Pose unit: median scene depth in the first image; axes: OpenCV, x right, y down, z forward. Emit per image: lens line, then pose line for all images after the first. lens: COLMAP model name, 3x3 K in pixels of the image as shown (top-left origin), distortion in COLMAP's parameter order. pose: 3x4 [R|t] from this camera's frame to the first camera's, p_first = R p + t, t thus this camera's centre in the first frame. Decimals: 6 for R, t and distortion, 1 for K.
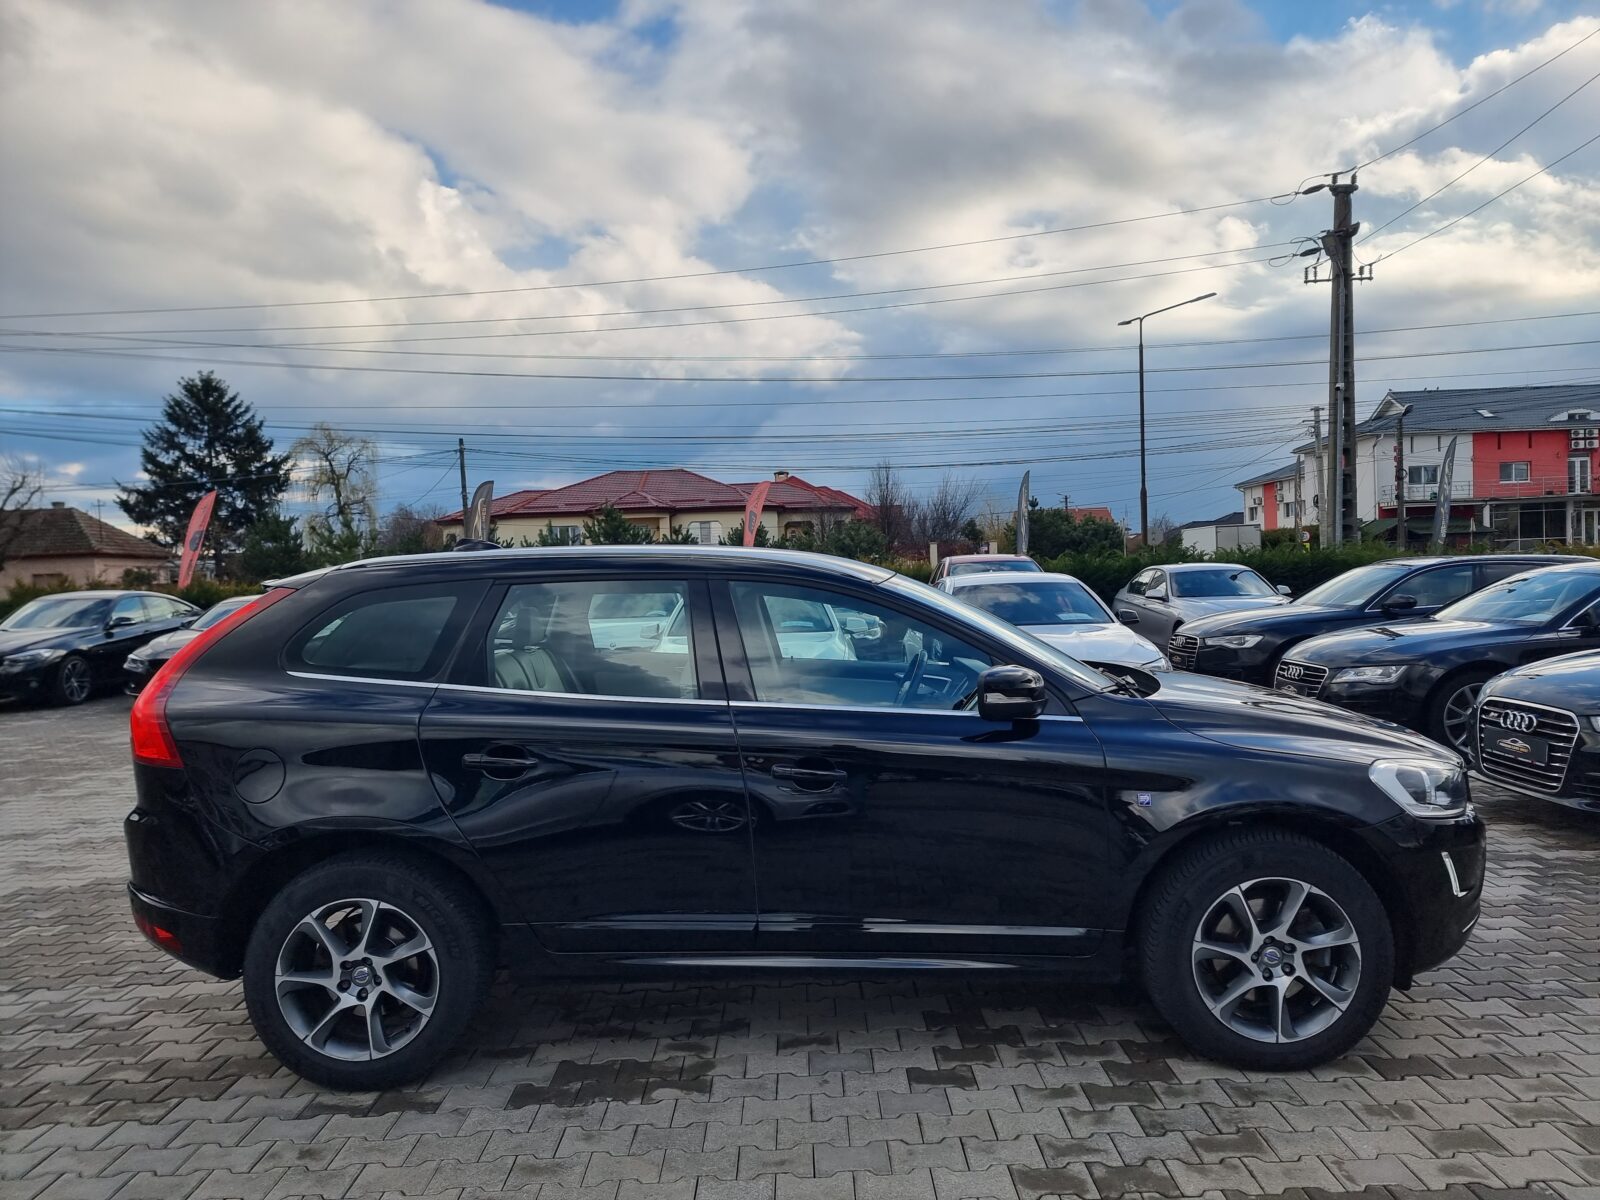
lens RADIAL K [[1137.3, 0, 809.4], [0, 1137.3, 603.7], [0, 0, 1]] dist [0.059885, -0.046225]
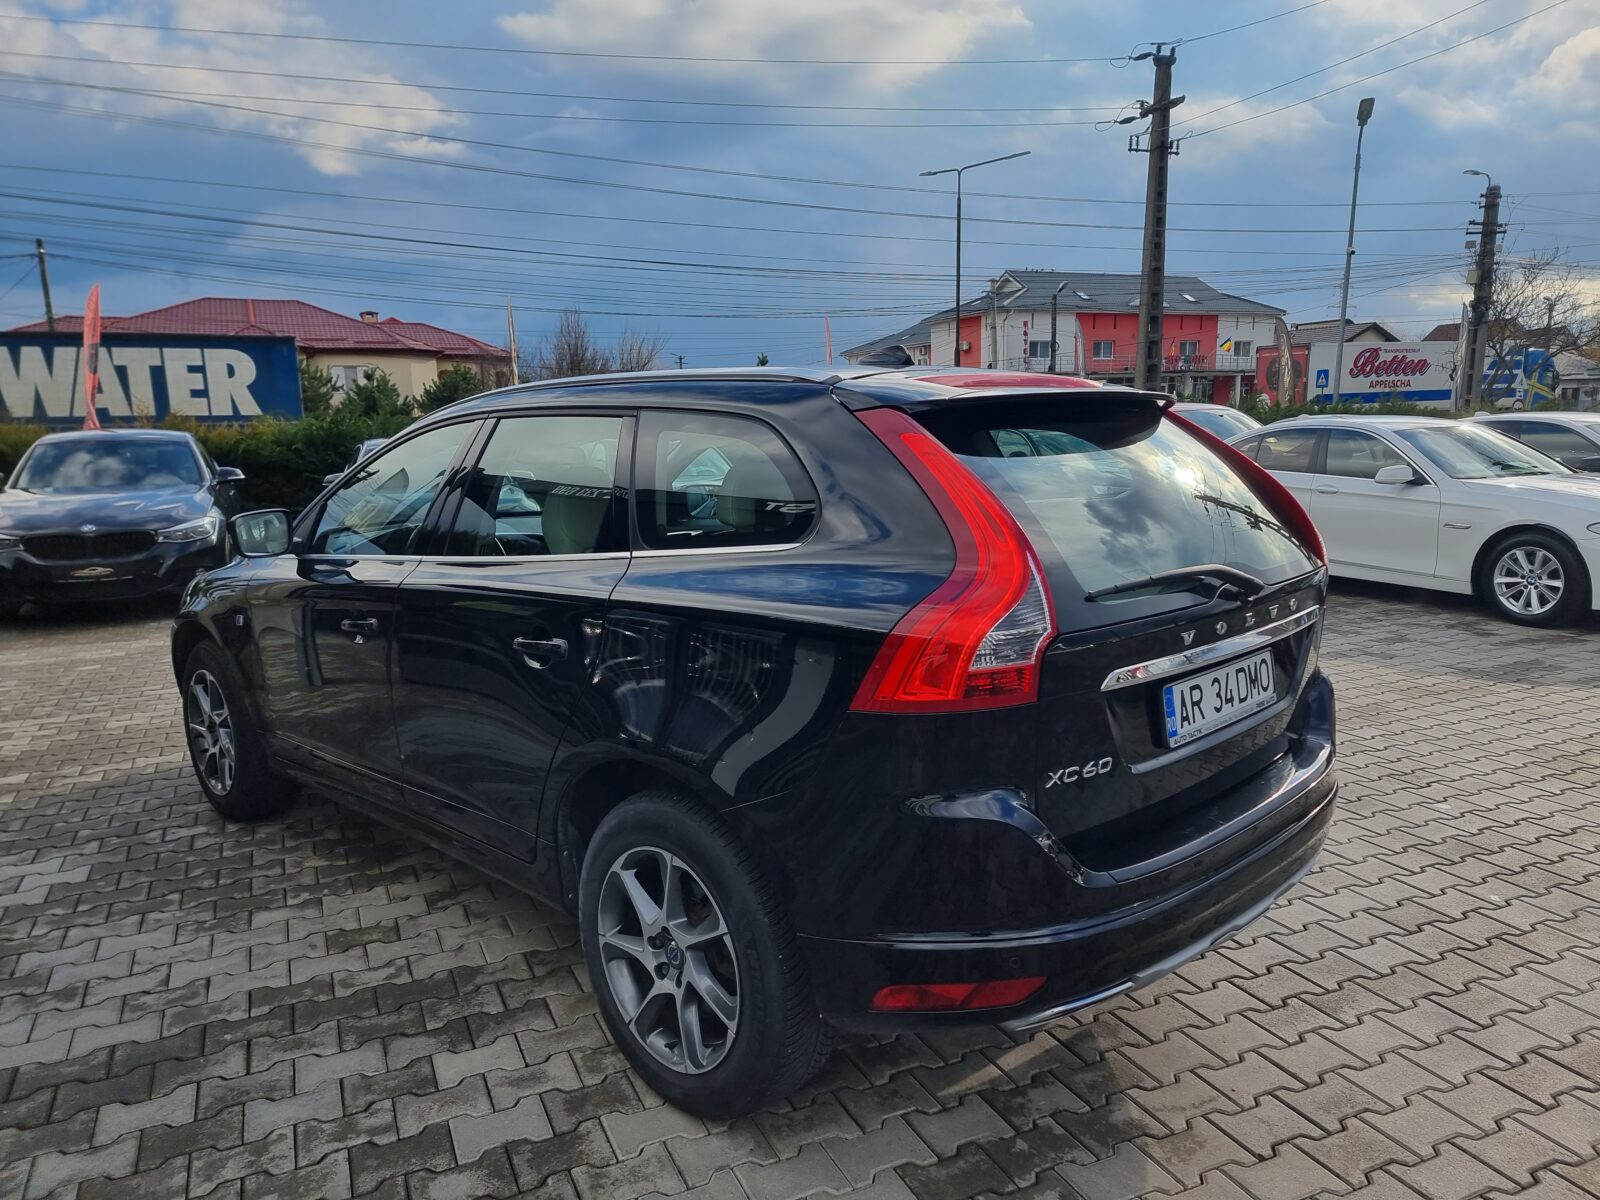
lens RADIAL K [[1136.3, 0, 800.0], [0, 1136.3, 600.0], [0, 0, 1]] dist [0.059104, -0.046190]
pose [[0.909617, -0.047282, 0.412750, -1.022223], [-0.001402, 0.993148, 0.116857, -0.004945], [-0.415446, -0.106874, 0.903317, 0.574998]]
